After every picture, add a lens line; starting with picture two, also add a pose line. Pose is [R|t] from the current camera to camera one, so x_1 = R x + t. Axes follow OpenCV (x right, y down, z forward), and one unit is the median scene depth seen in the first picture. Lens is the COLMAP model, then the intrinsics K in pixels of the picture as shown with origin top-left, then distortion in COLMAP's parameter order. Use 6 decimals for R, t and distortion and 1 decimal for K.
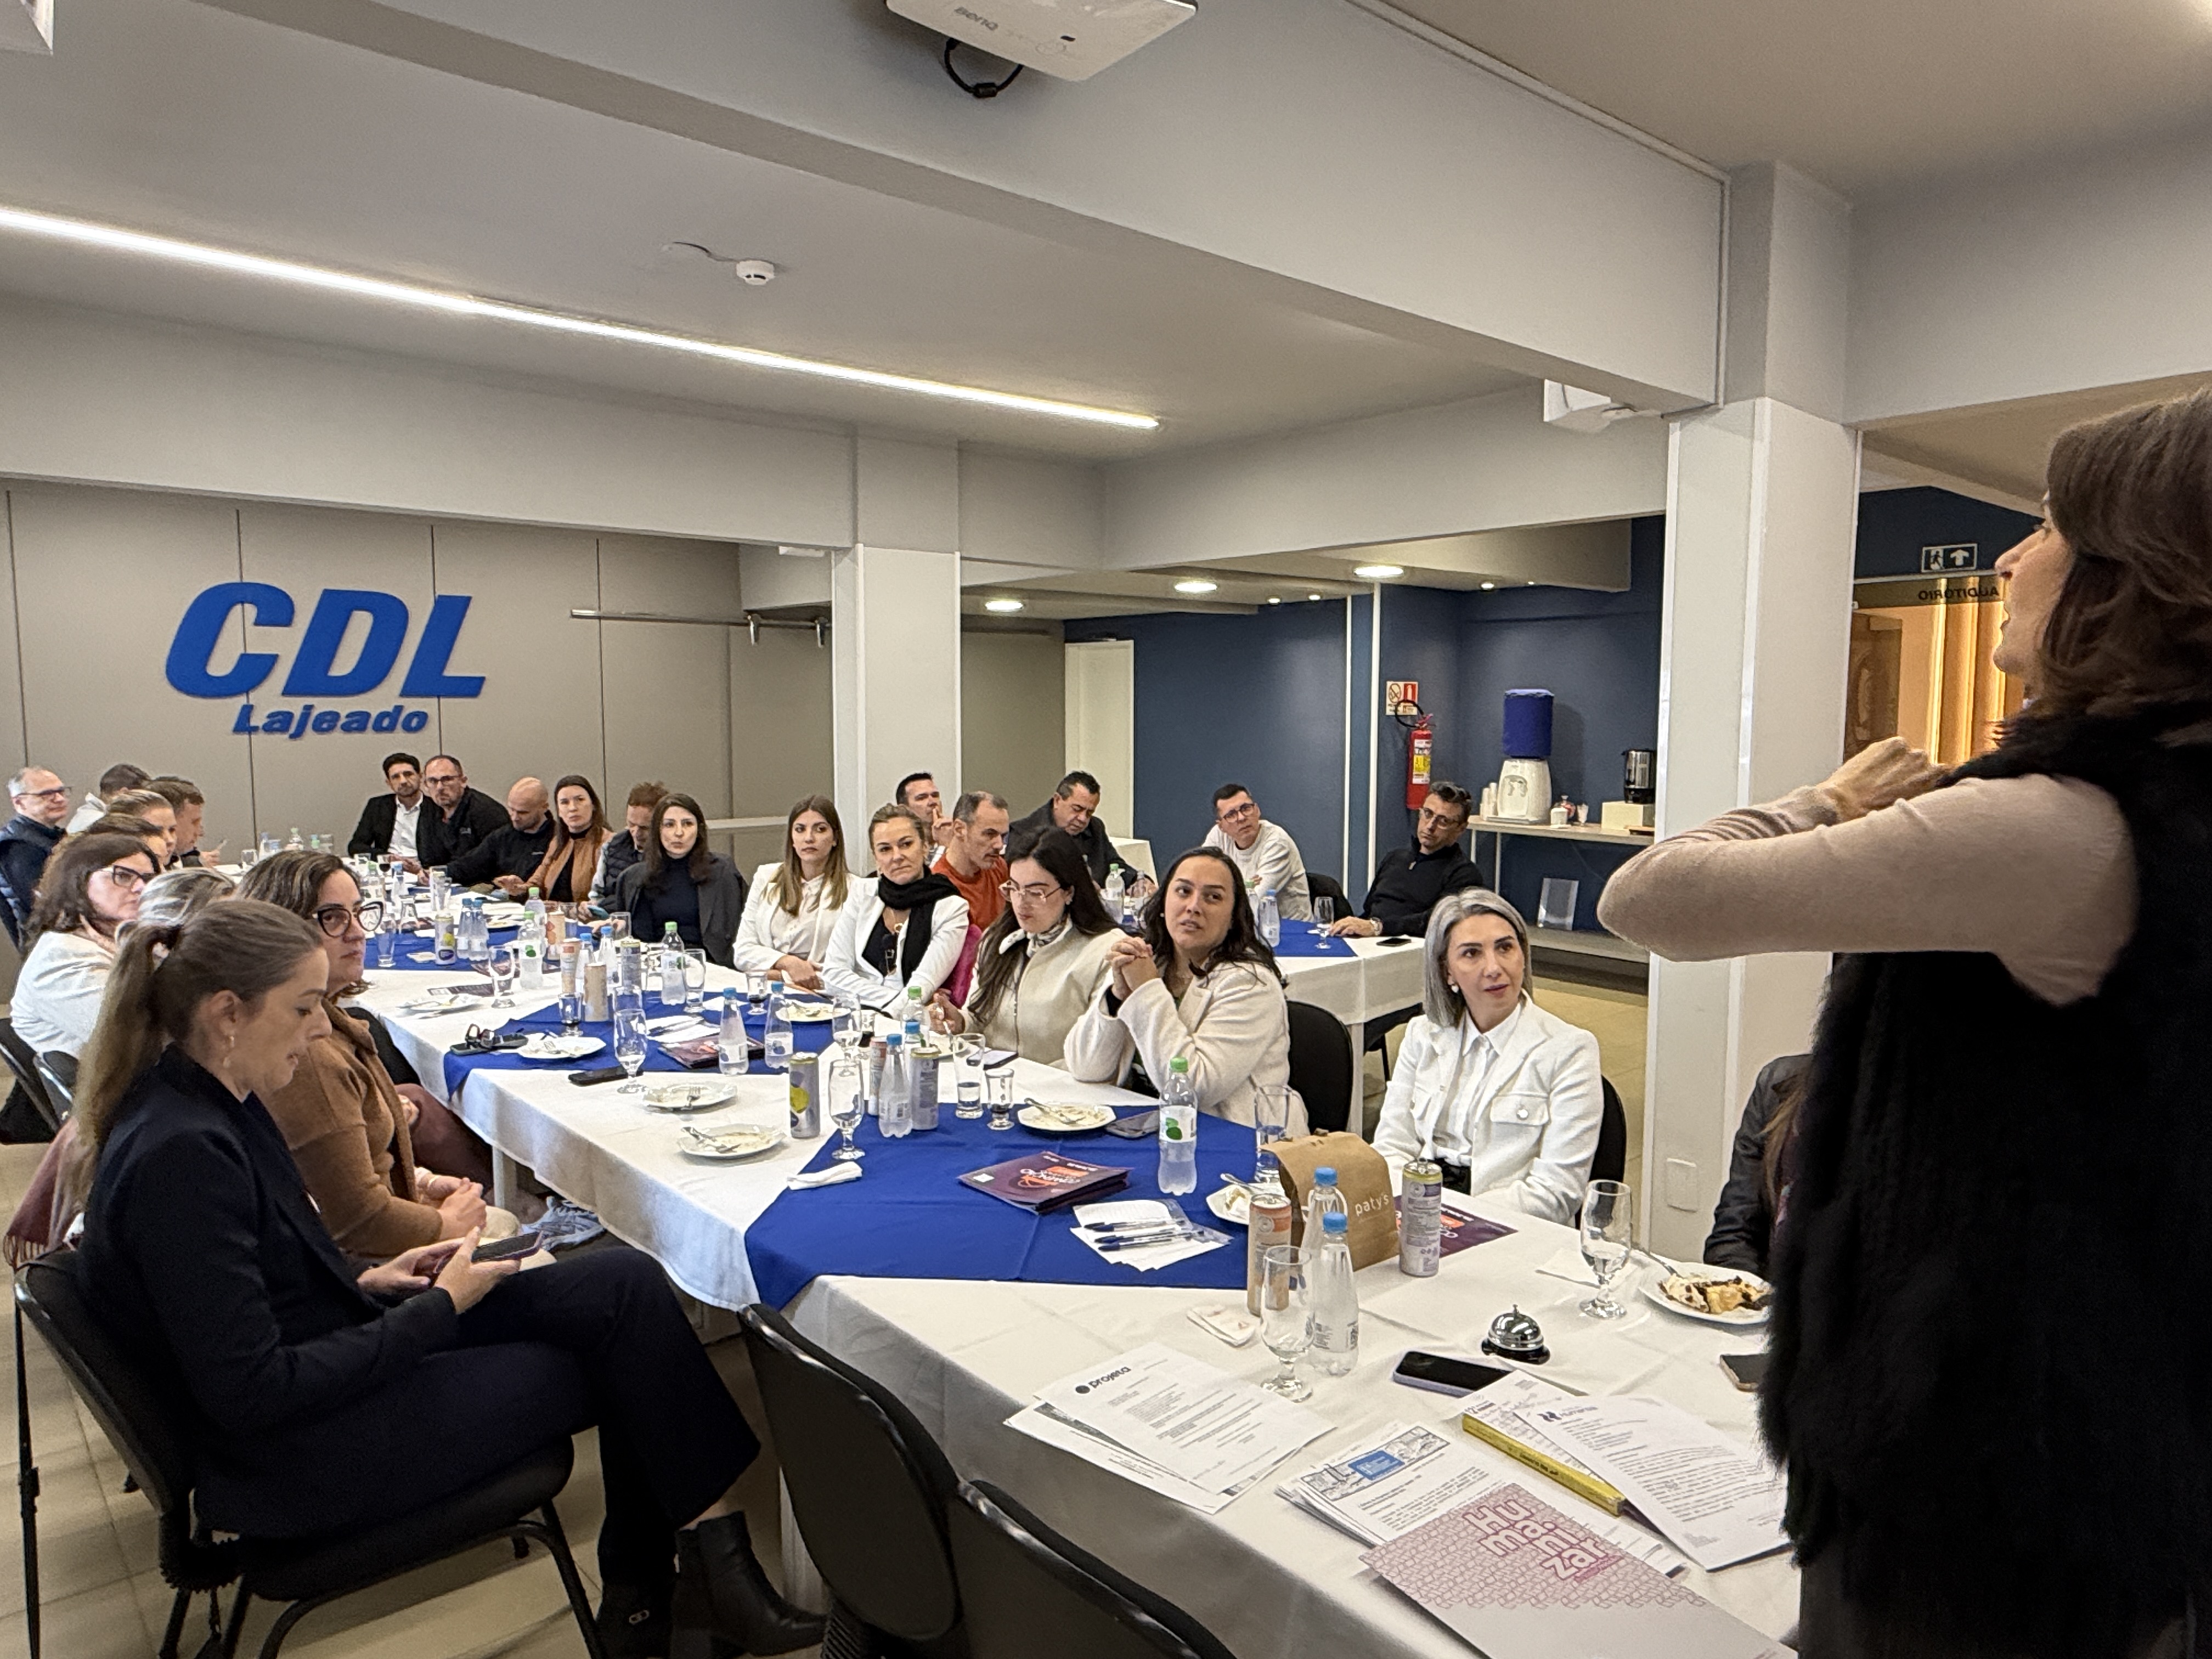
lens RADIAL K [[1409.1, 0, 1120.3], [0, 1409.1, 838.4], [0, 0, 1]] dist [-0.001149, 0.001668]
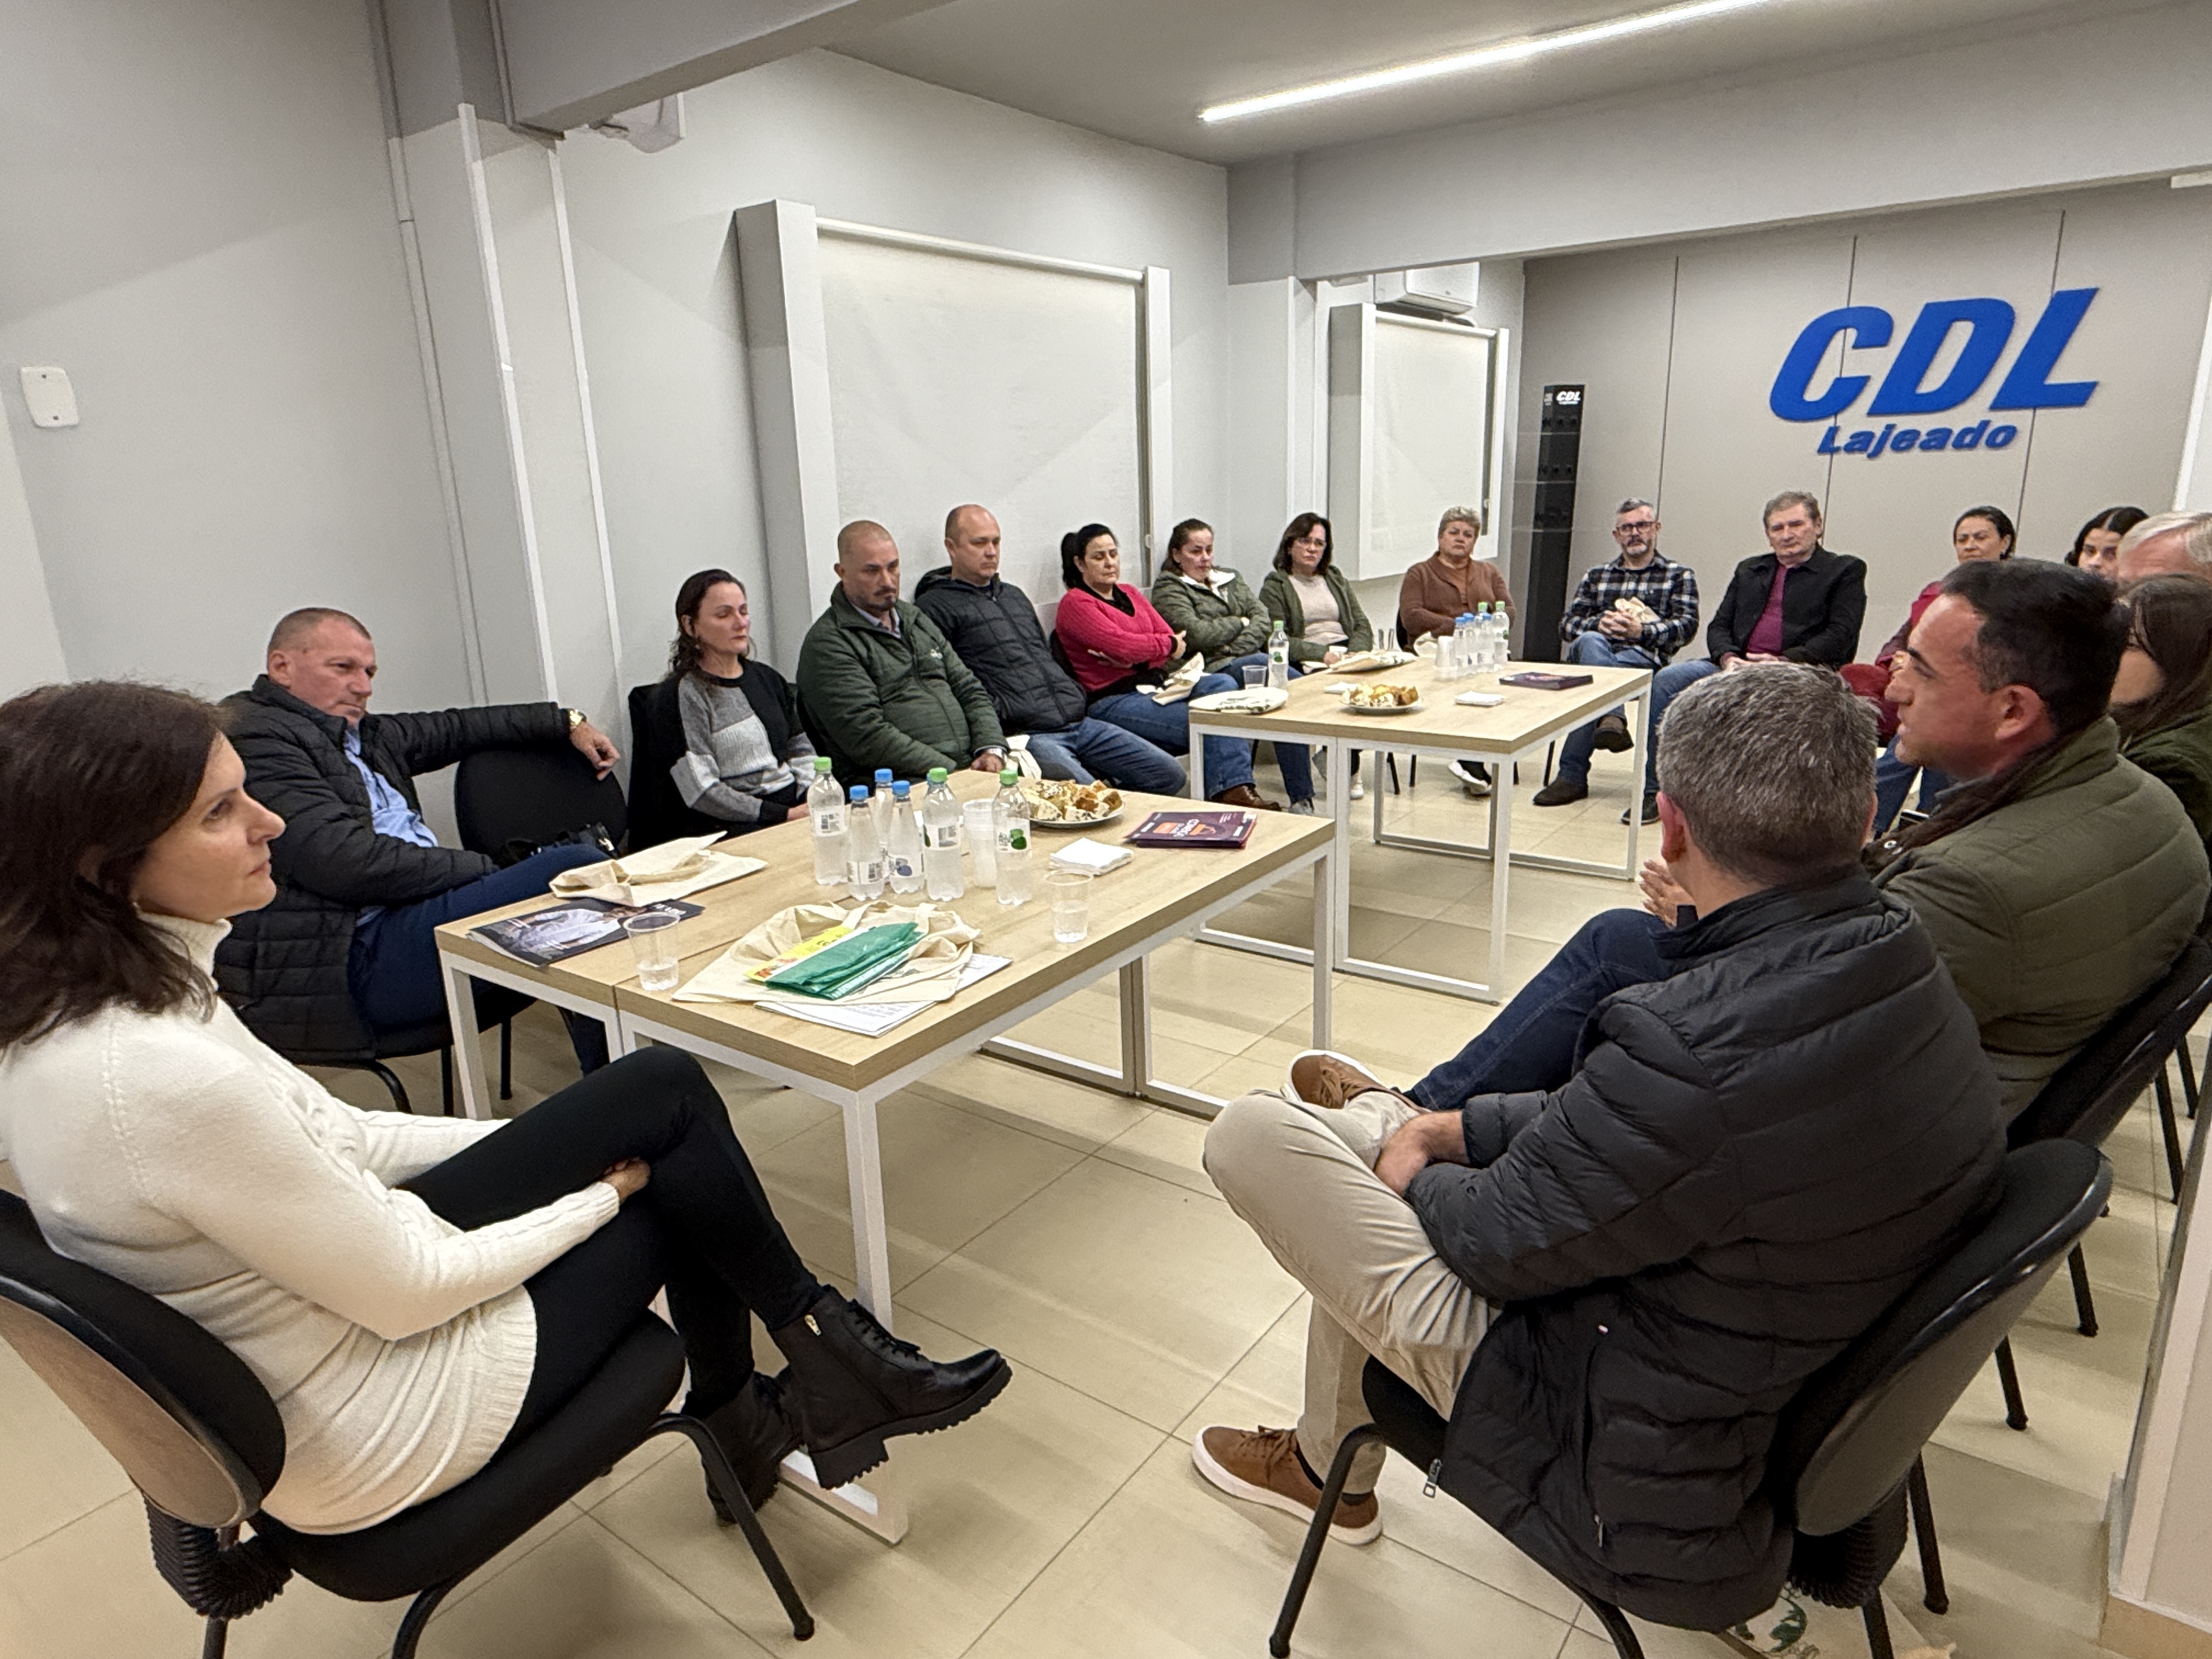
lens RADIAL K [[1327.8, 0, 1108.0], [0, 1327.8, 818.9], [0, 0, 1]] dist [0.004897, 0.004350]
pose [[0.218466, 0.237995, -0.946378, 0.301273], [-0.057980, 0.971256, 0.230867, -0.005447], [0.974121, 0.004434, 0.225985, 0.222606]]
